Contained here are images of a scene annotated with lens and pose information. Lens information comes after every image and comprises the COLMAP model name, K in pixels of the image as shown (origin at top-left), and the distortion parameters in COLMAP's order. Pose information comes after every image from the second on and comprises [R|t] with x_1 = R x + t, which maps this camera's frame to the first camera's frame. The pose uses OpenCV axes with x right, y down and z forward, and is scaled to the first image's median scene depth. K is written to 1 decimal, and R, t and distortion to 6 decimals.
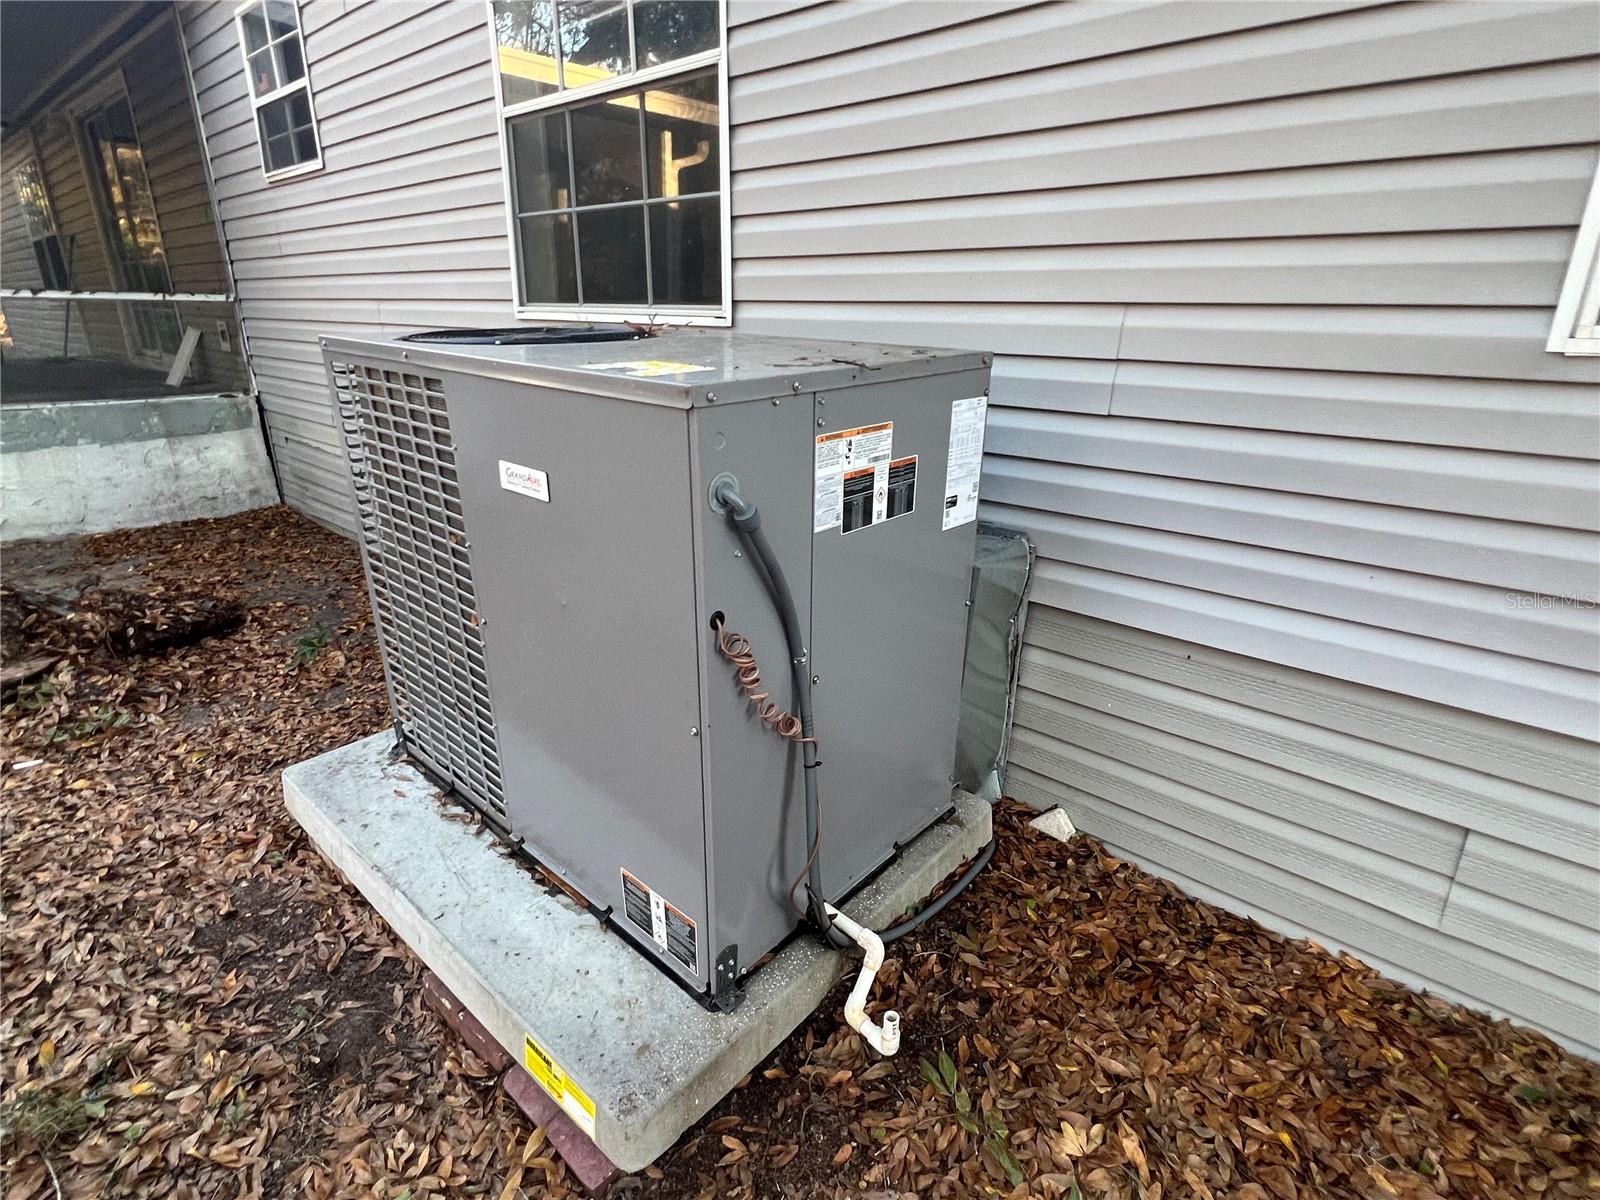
lens RADIAL K [[793.7, 0, 792.9], [0, 793.7, 598.7], [0, 0, 1]] dist [-0.001369, 0.000061]
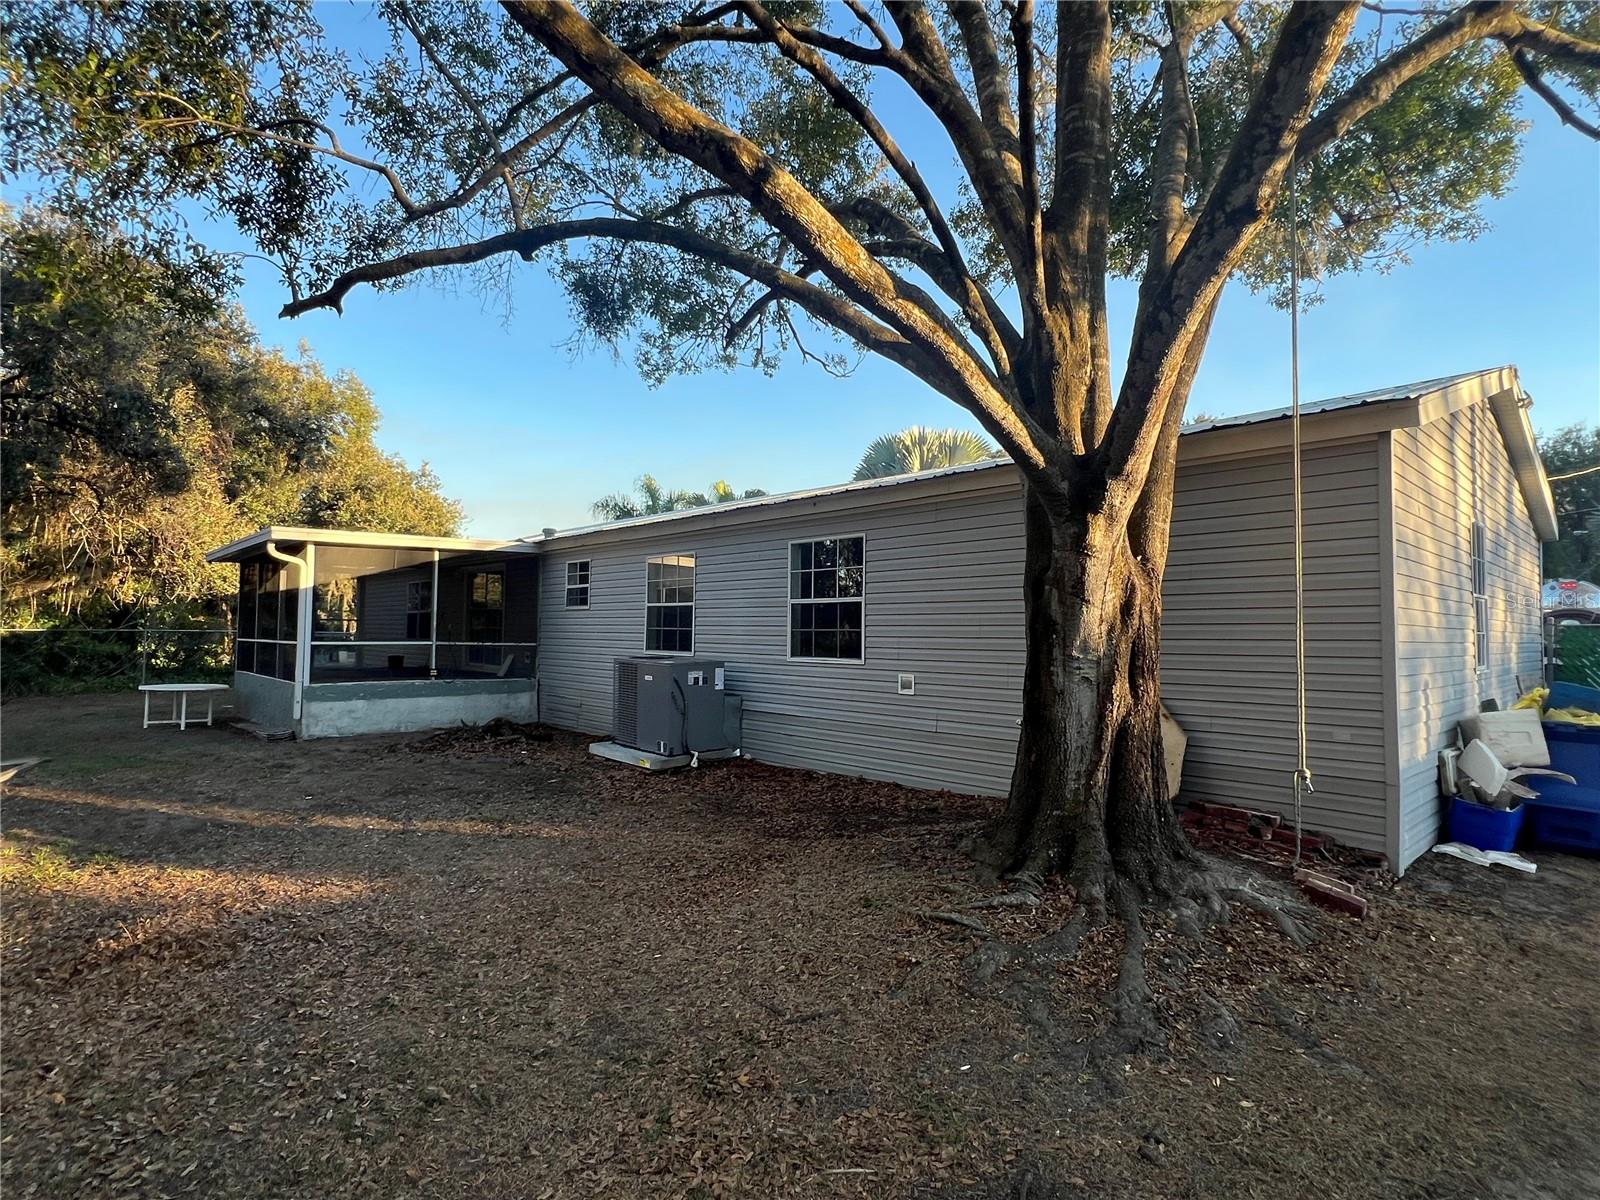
lens RADIAL K [[793.7, 0, 792.9], [0, 793.7, 598.7], [0, 0, 1]] dist [-0.001369, 0.000061]
pose [[0.995477, -0.005146, -0.094864, 1.069712], [-0.031645, 0.923551, -0.382167, 1.236291], [0.089578, 0.383440, 0.919211, -3.751617]]
